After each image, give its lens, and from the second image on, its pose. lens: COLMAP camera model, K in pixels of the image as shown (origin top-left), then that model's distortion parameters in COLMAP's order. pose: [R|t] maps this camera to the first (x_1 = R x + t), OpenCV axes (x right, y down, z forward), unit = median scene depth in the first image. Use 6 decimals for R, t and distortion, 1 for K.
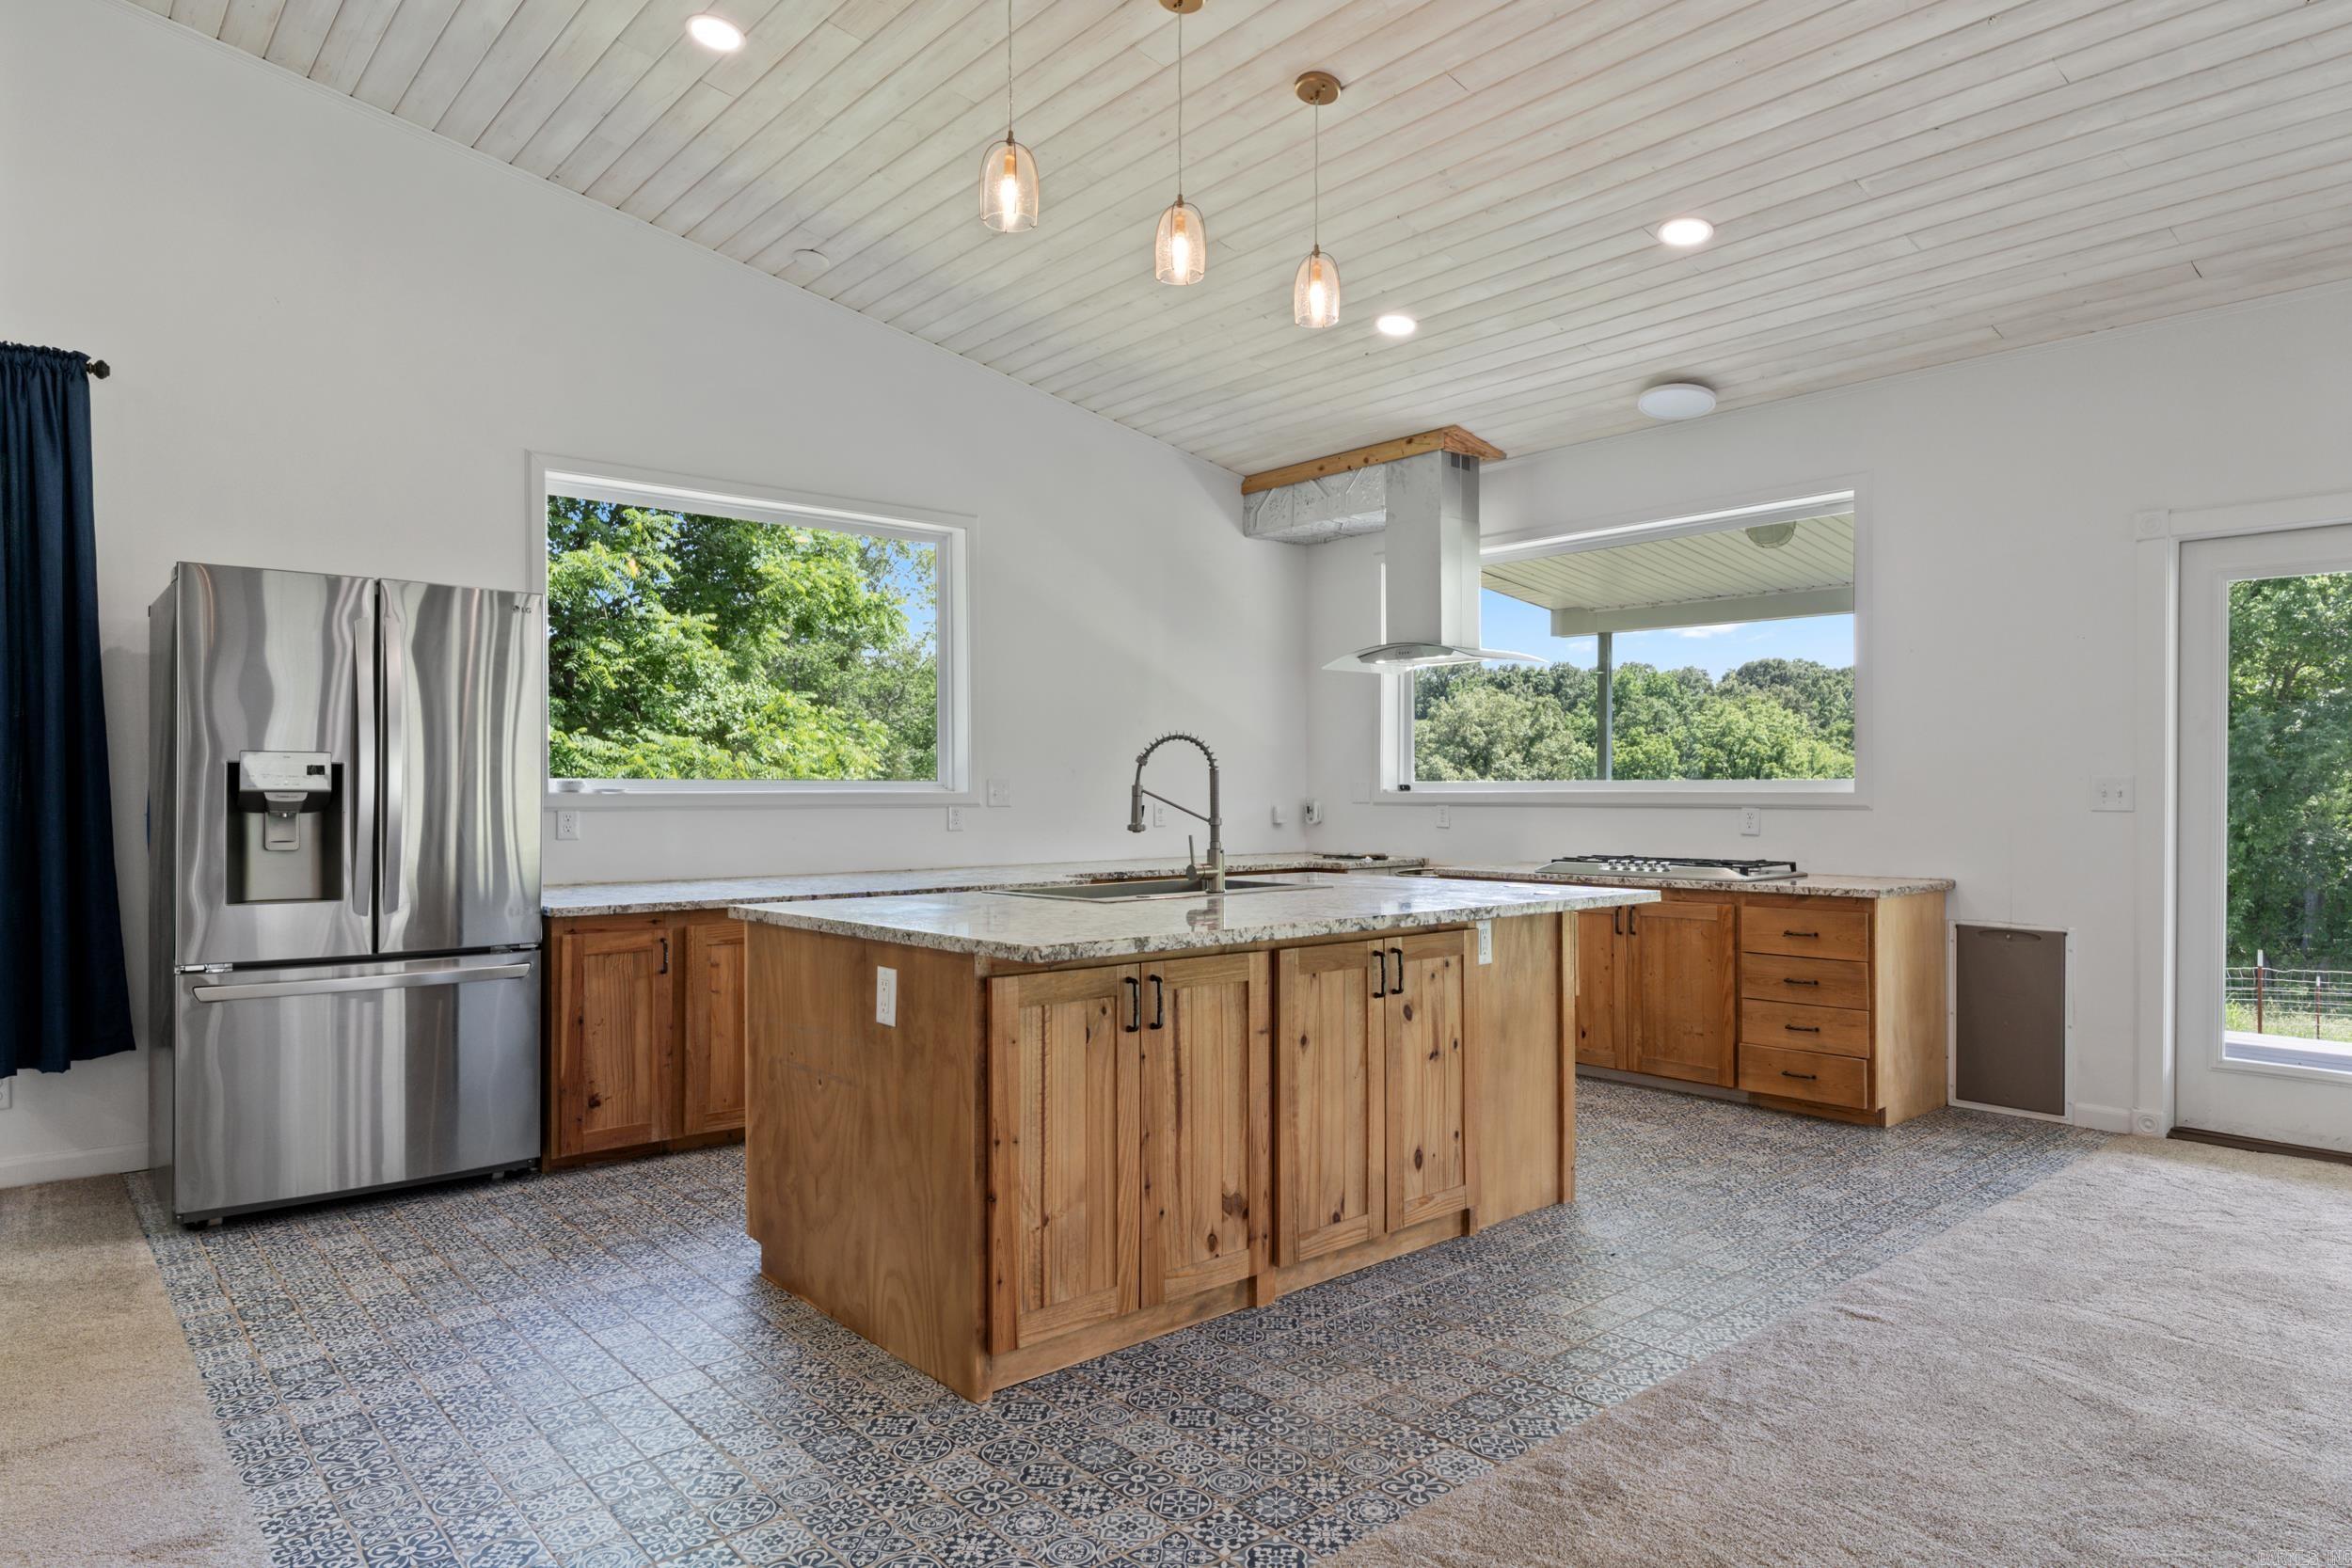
lens RADIAL K [[1406.4, 0, 1190.2], [0, 1406.4, 800.9], [0, 0, 1]] dist [0.001858, 0.000457]
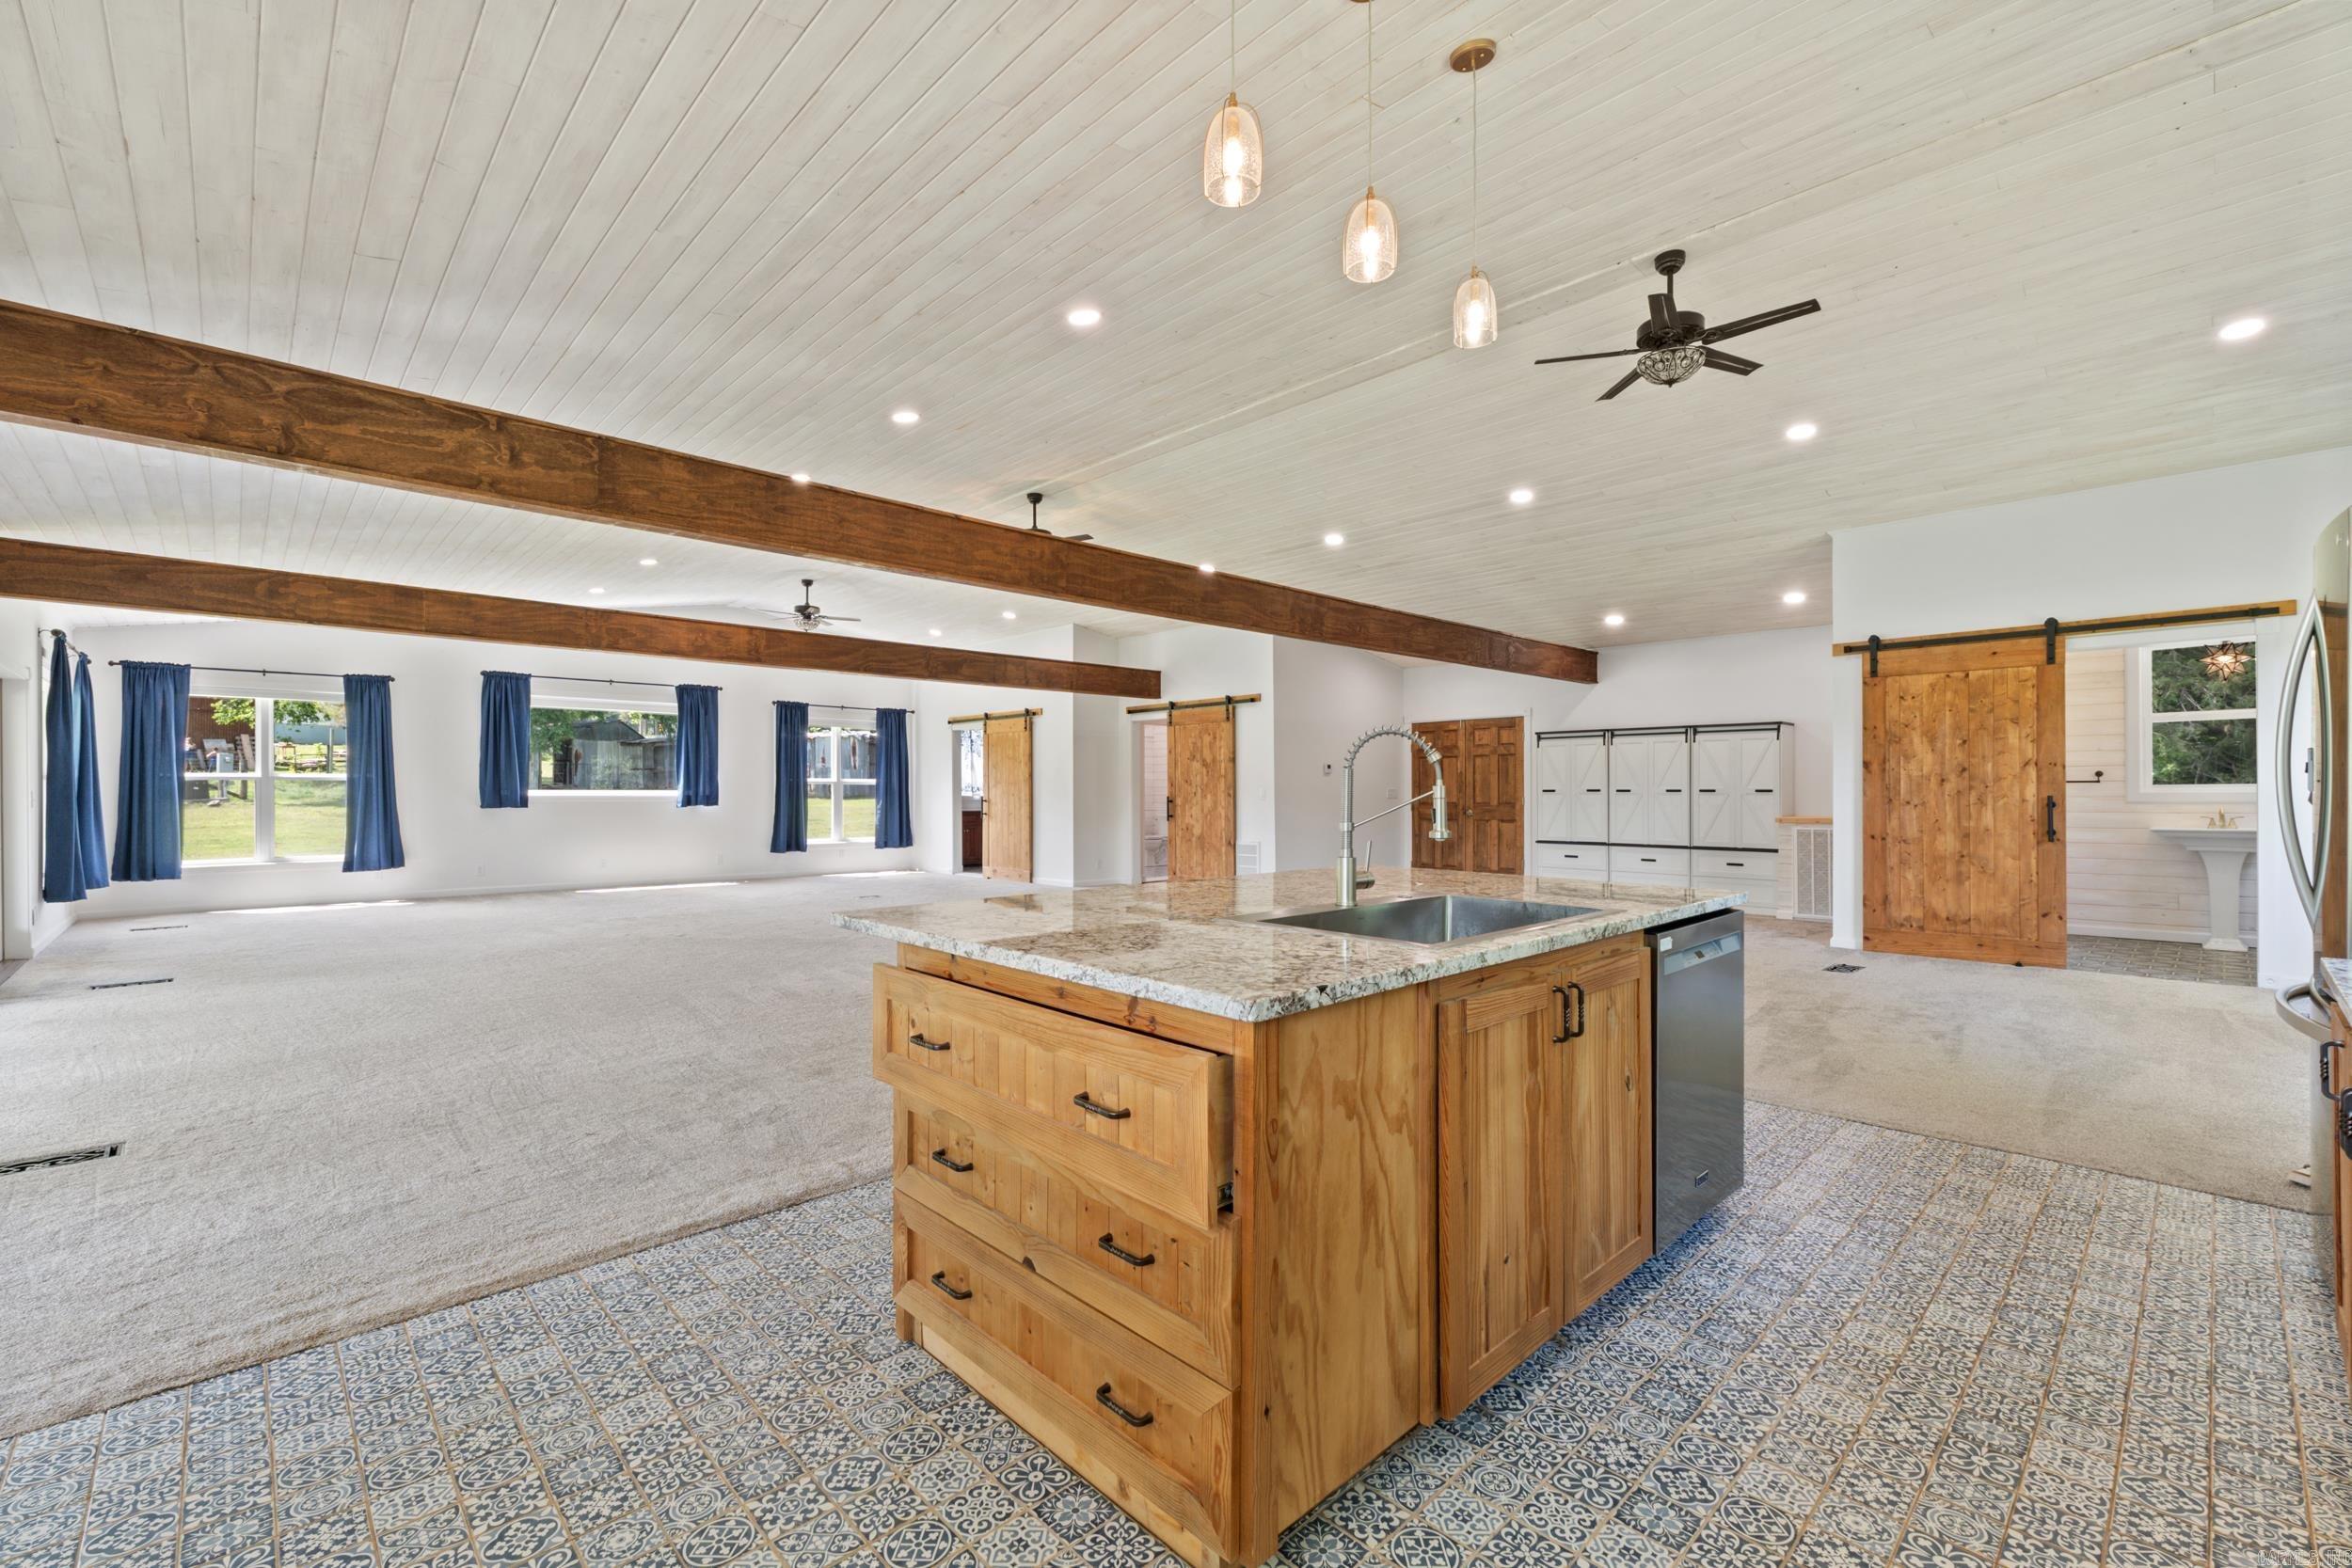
lens RADIAL K [[1001.3, 0, 1180.4], [0, 1001.3, 790.9], [0, 0, 1]] dist [0.003538, -0.000190]
pose [[-0.999211, 0.003616, -0.039550, 0.107910], [0.003306, 0.999963, 0.007900, -0.010538], [0.039577, 0.007763, -0.999186, 1.187477]]
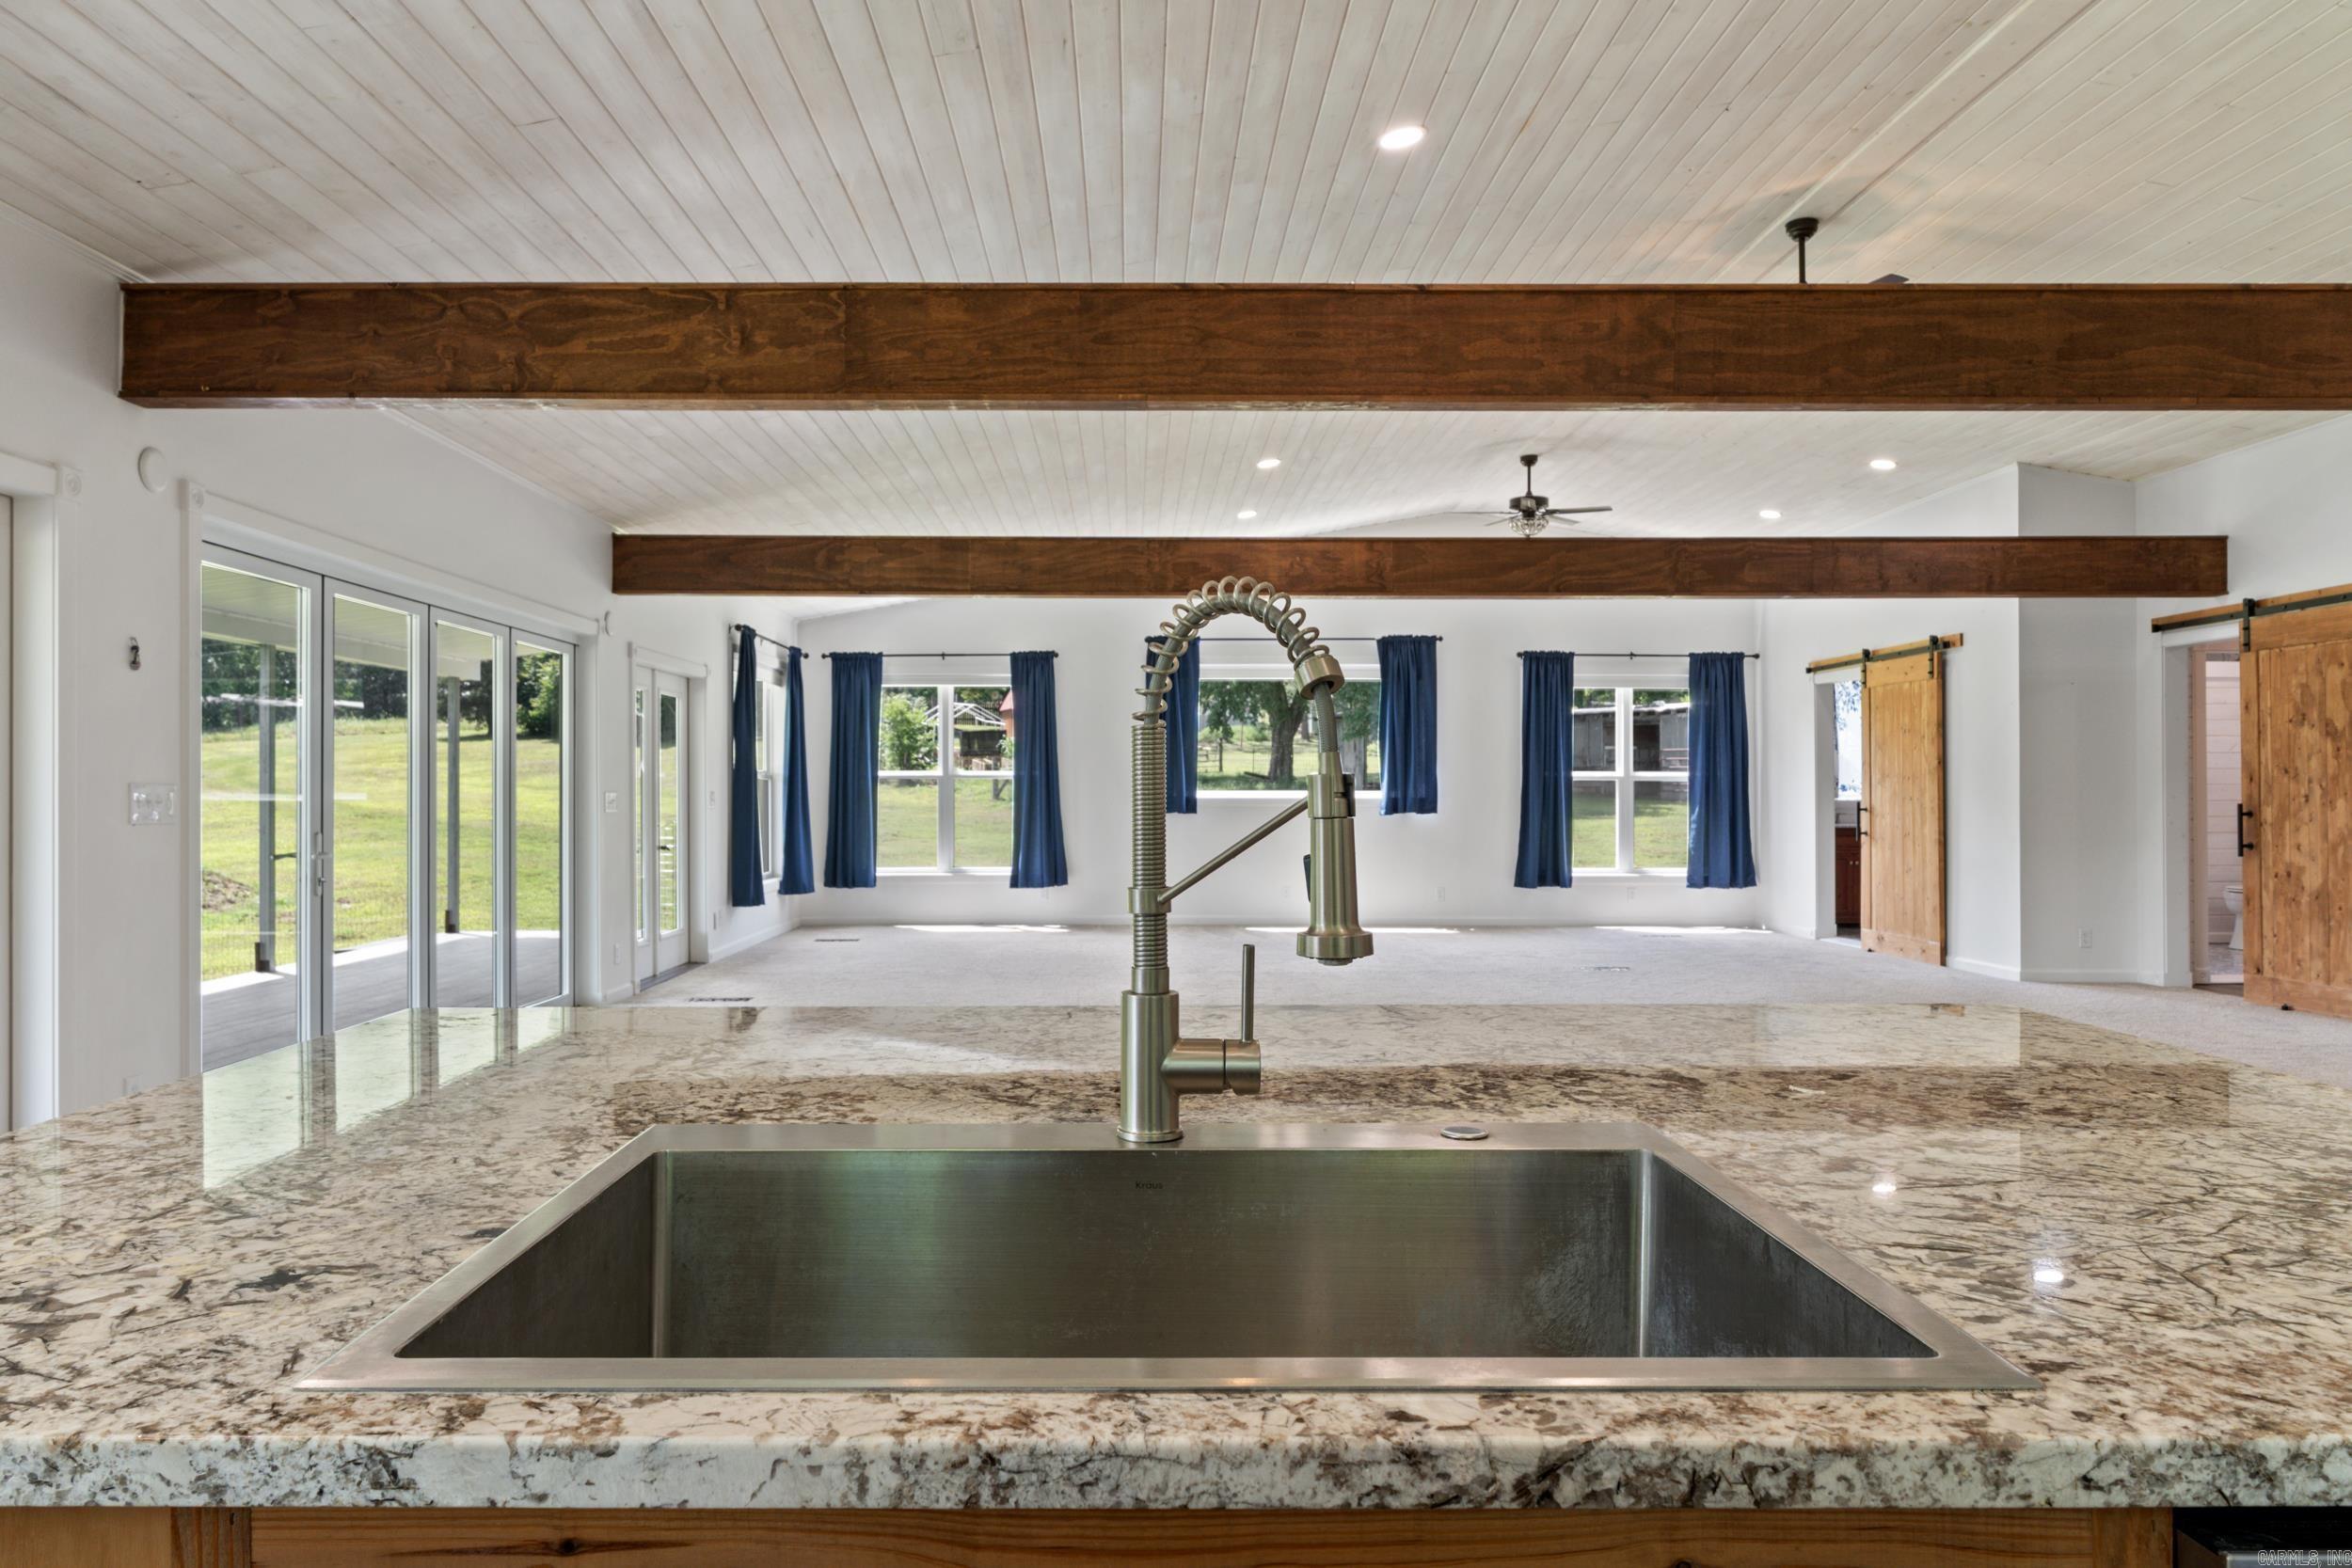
lens RADIAL K [[1521.8, 0, 1116.4], [0, 1521.8, 783.6], [0, 0, 1]] dist [-0.010345, 0.007404]
pose [[-0.743415, 0.006647, 0.668797, -0.144389], [0.007657, 0.999970, -0.001427, -0.007605], [-0.668786, 0.004060, -0.743444, 0.897441]]
